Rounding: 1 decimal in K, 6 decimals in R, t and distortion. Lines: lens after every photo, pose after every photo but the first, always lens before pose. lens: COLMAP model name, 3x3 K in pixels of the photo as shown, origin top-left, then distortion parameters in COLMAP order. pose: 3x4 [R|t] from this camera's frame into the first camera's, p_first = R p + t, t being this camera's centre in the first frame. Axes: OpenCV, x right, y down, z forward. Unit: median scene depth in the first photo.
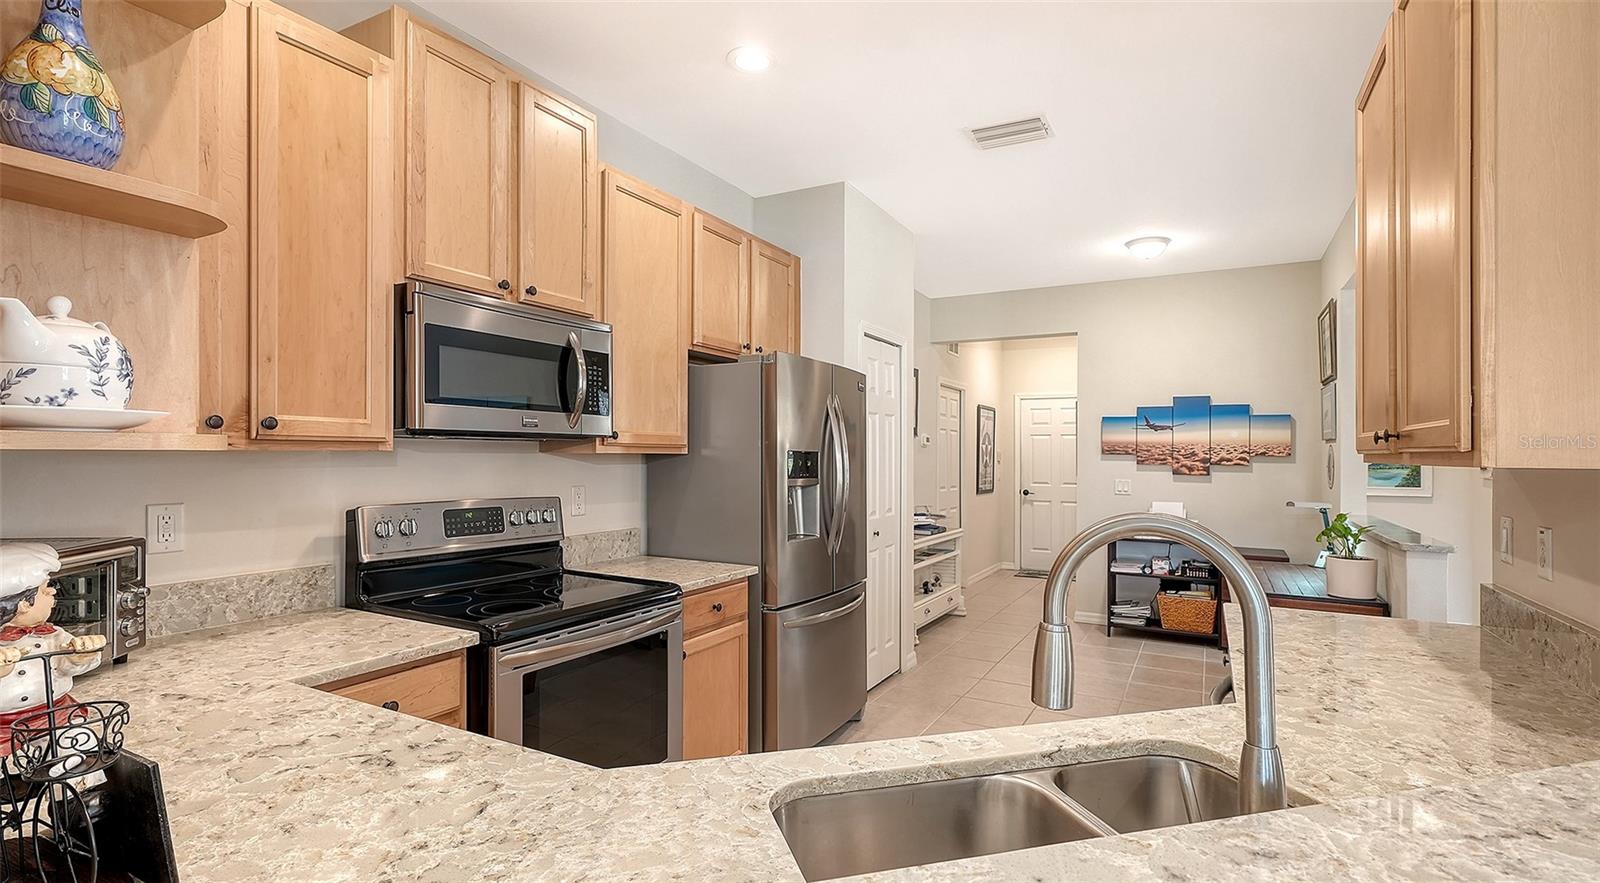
lens RADIAL K [[743.9, 0, 810.3], [0, 743.9, 453.1], [0, 0, 1]] dist [-0.008567, 0.000767]
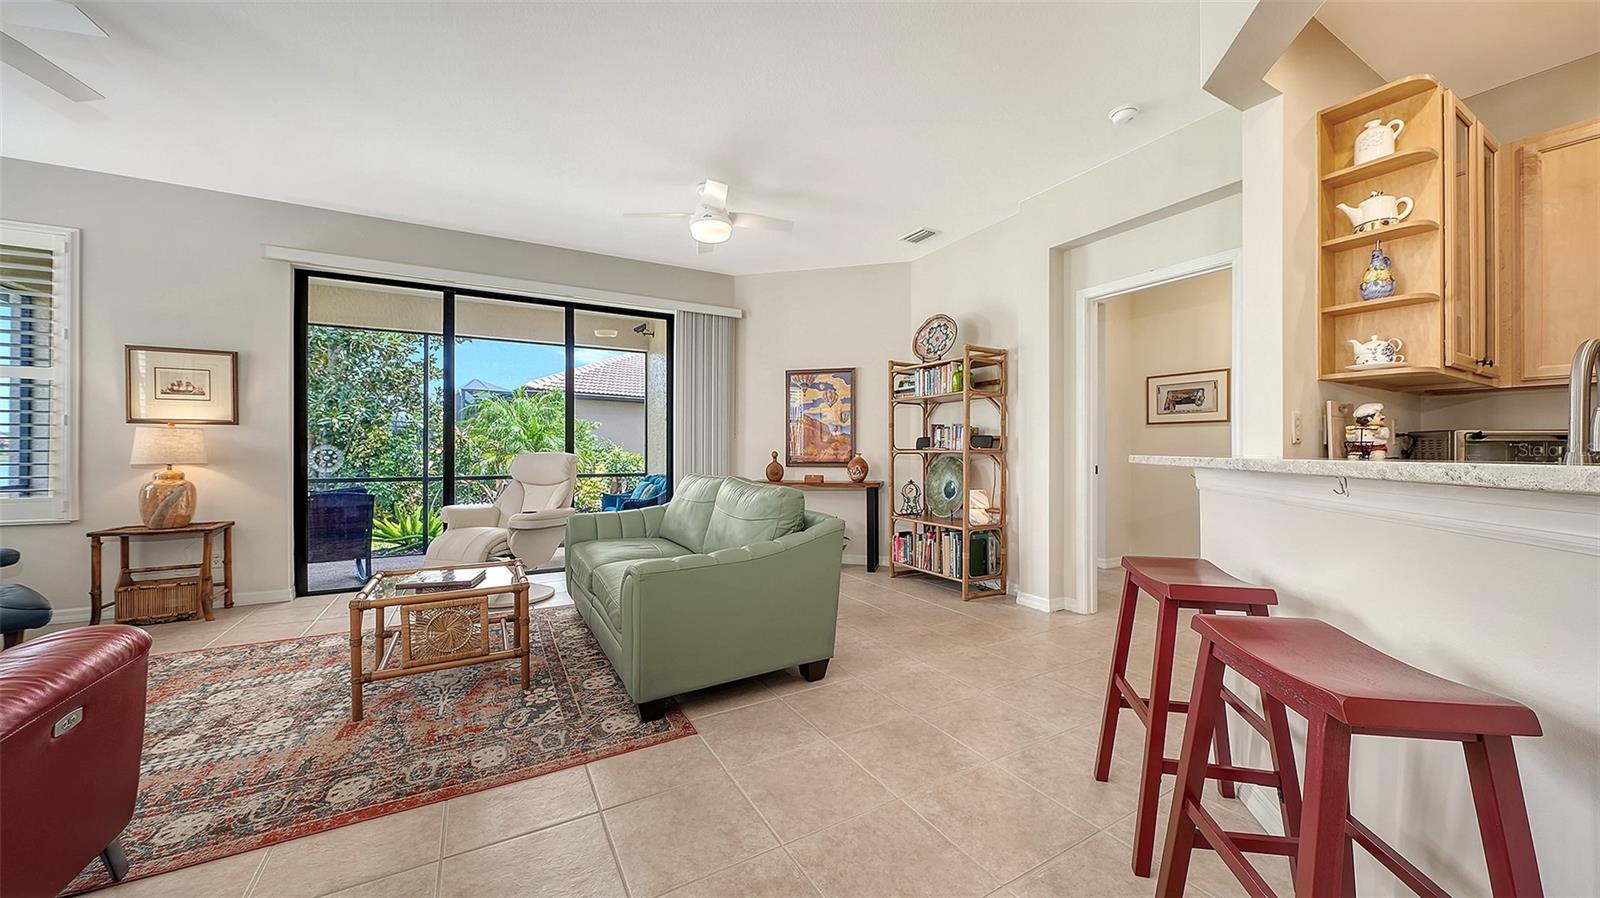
lens RADIAL K [[567.0, 0, 811.3], [0, 567.0, 441.5], [0, 0, 1]] dist [-0.002899, -0.000146]
pose [[-0.528001, -0.024470, -0.848891, 0.483526], [-0.007327, 0.999679, -0.024259, 0.069236], [0.849212, -0.006589, -0.528011, 0.014712]]
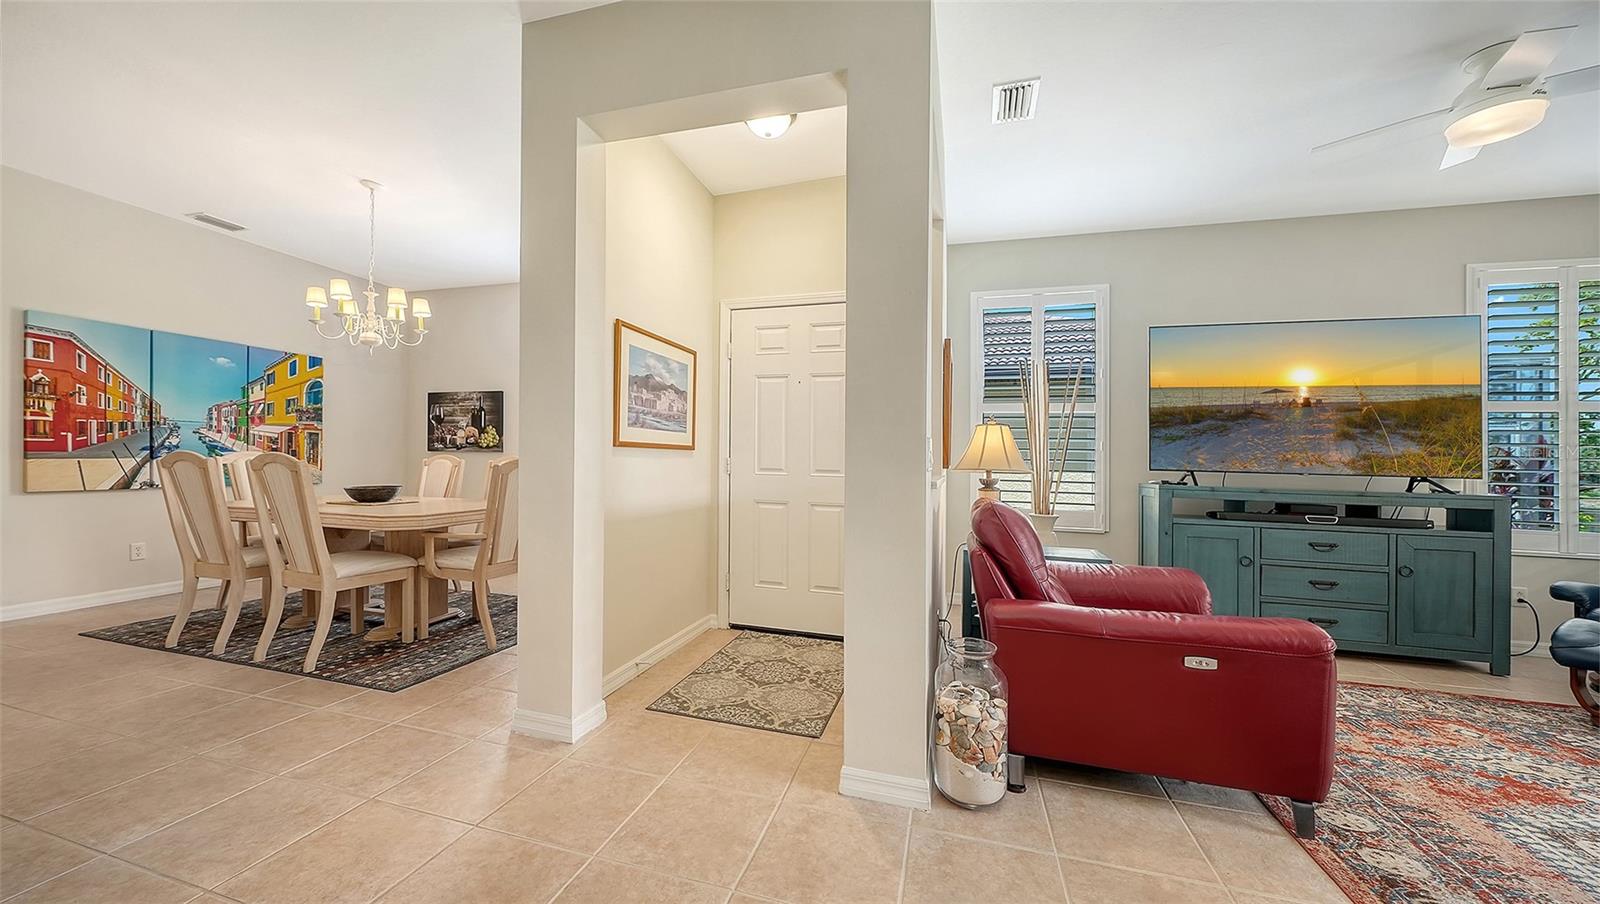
lens RADIAL K [[567.1, 0, 796.4], [0, 567.1, 449.4], [0, 0, 1]] dist [0.002031, -0.001253]
pose [[-0.208798, 0.006207, 0.977939, 0.114920], [-0.026533, 0.999576, -0.012009, 0.062948], [-0.977599, -0.028455, -0.208545, -0.063392]]
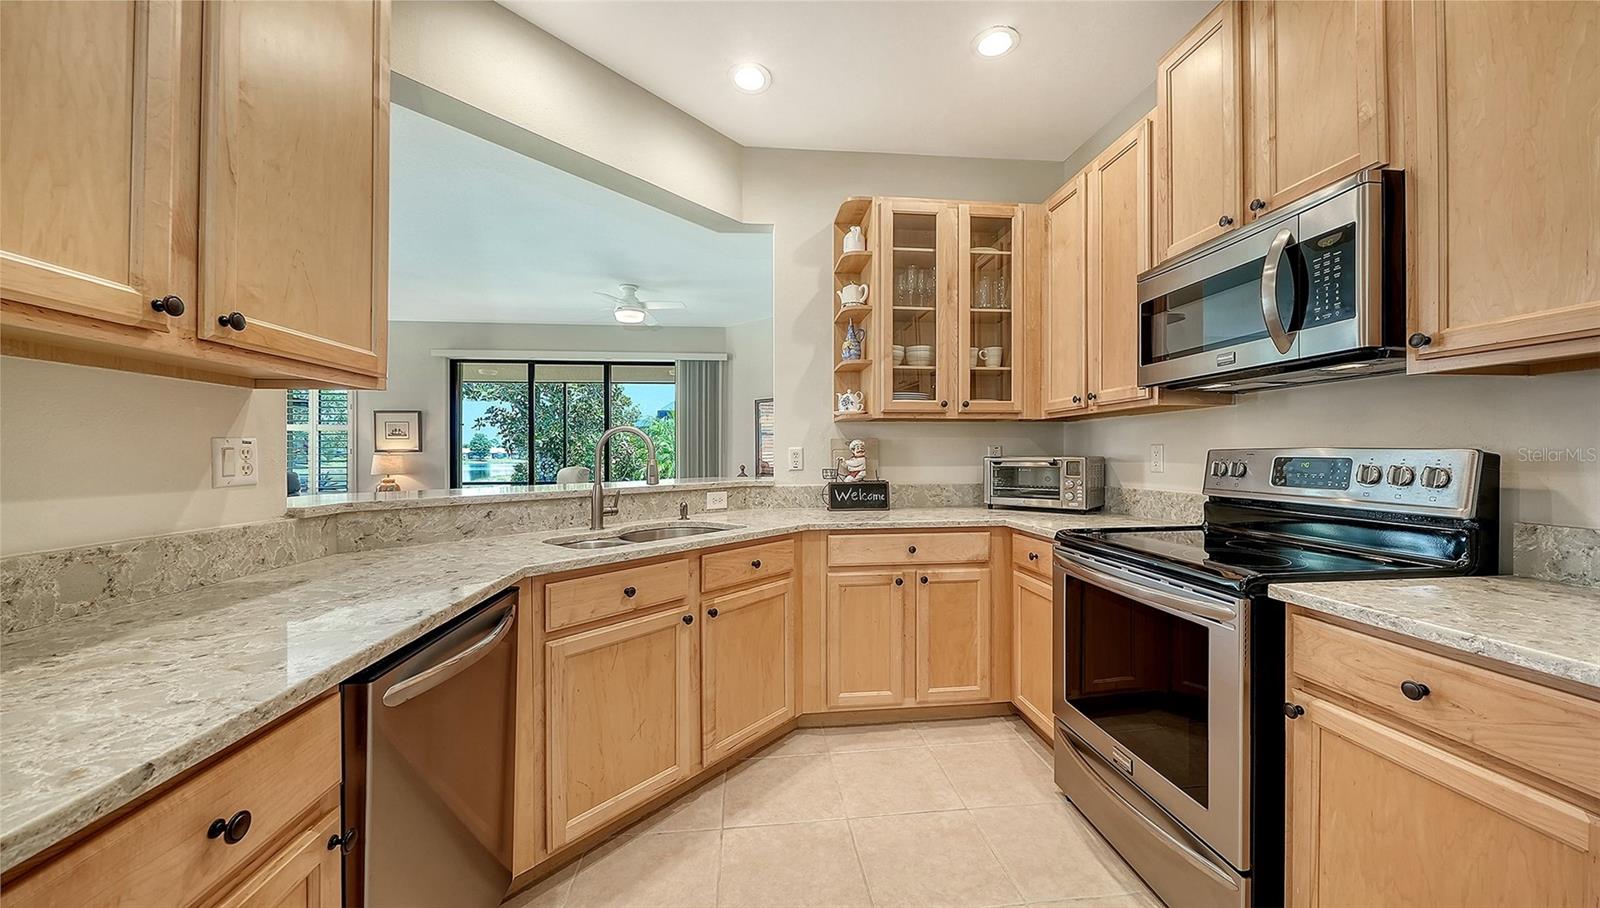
lens RADIAL K [[567.1, 0, 812.6], [0, 567.1, 453.5], [0, 0, 1]] dist [0.002031, -0.001253]
pose [[-0.820563, -0.007281, -0.571510, 0.226401], [-0.003280, 0.999962, -0.008031, 0.042587], [0.571547, -0.004715, -0.820556, 0.664163]]
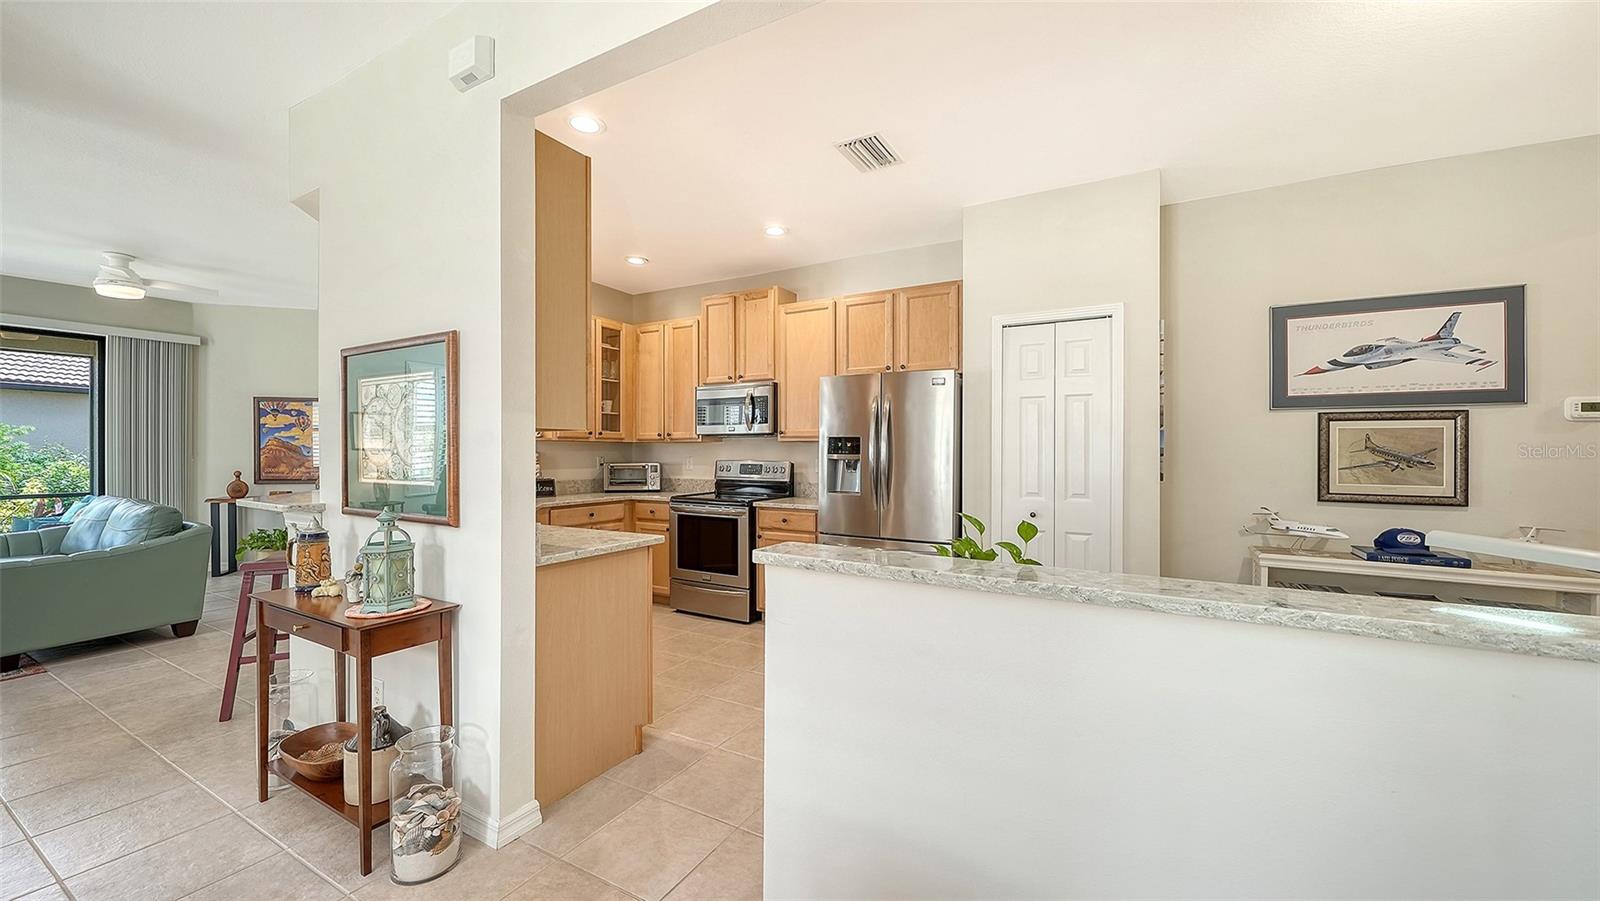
lens RADIAL K [[603.8, 0, 810.9], [0, 603.8, 445.9], [0, 0, 1]] dist [-0.005812, -0.000578]
pose [[-0.021179, -0.020414, -0.999567, 0.878606], [-0.002546, 0.999789, -0.020364, 0.029573], [0.999772, 0.002114, -0.021227, 0.682015]]
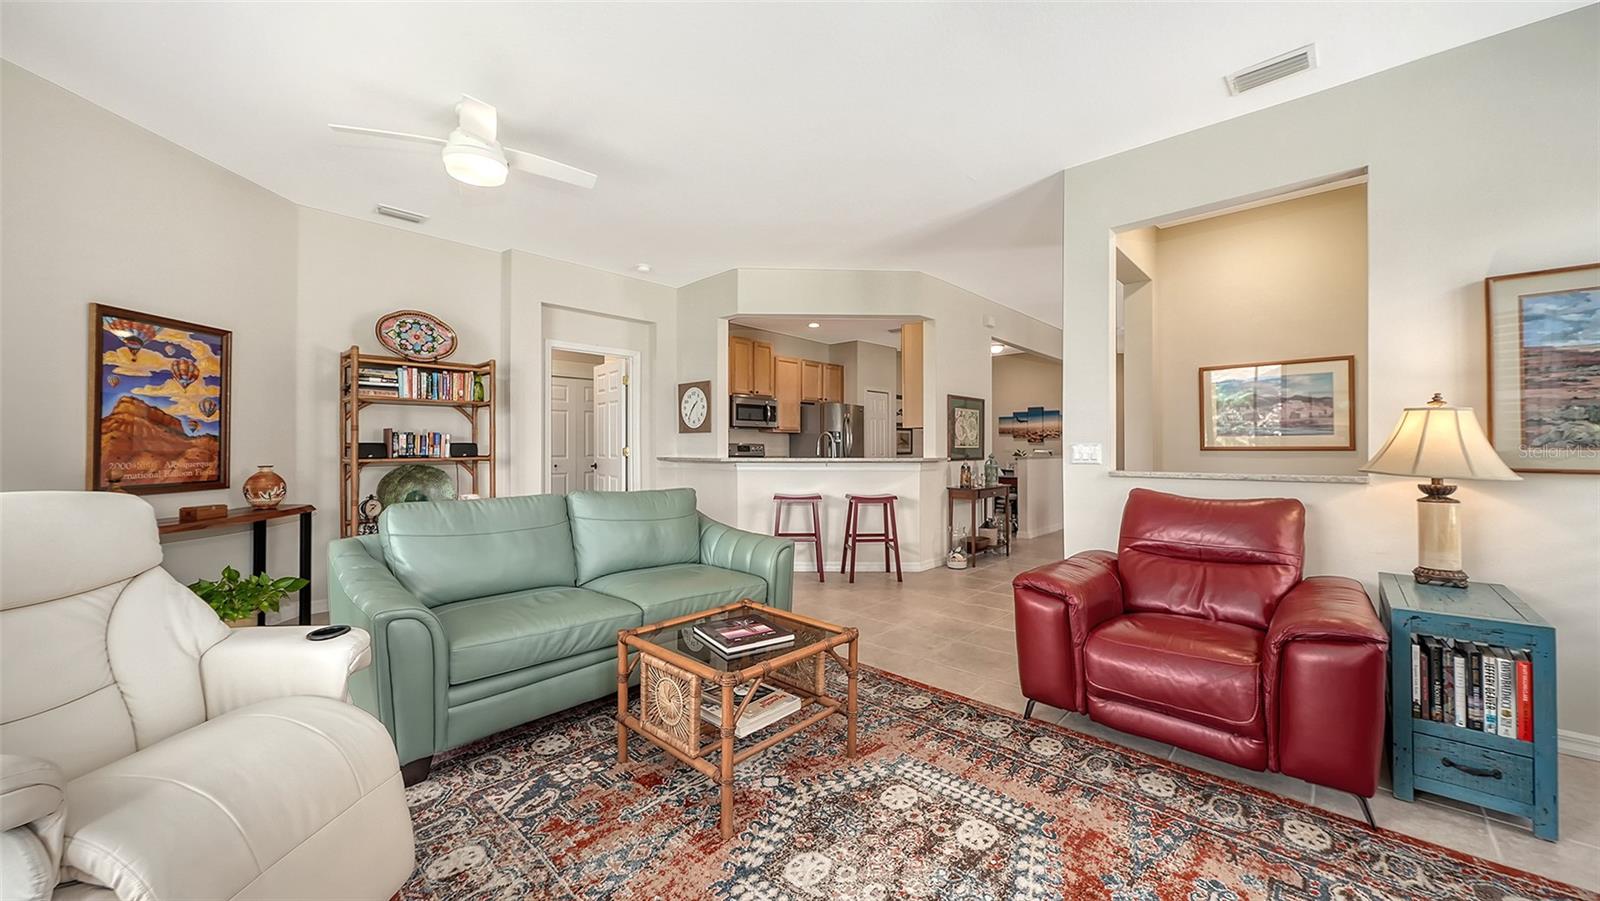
lens RADIAL K [[569.0, 0, 790.4], [0, 569.0, 448.4], [0, 0, 1]] dist [-0.006090, 0.000258]
pose [[0.962460, -0.009140, -0.271268, 0.347311], [0.009865, 0.999950, 0.001311, 0.047622], [0.271242, -0.003938, 0.962503, -1.056526]]
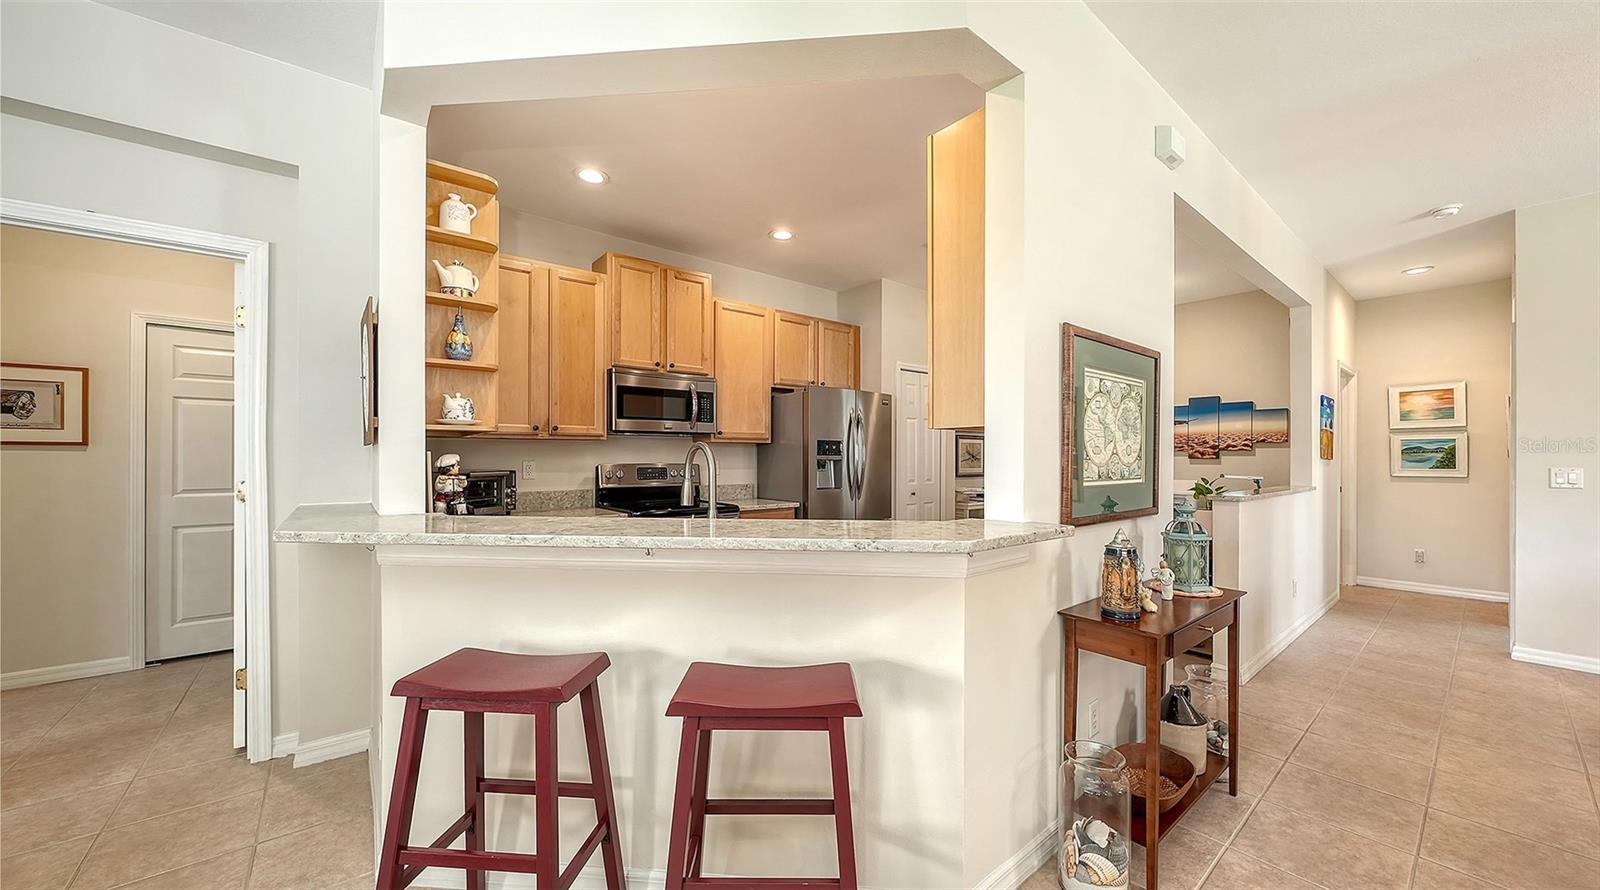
lens RADIAL K [[567.0, 0, 816.8], [0, 567.0, 452.5], [0, 0, 1]] dist [-0.002899, -0.000146]
pose [[0.928747, -0.012164, -0.370516, 0.329600], [0.009465, 0.999914, -0.009102, 0.027576], [0.370594, 0.004946, 0.928782, -0.194974]]
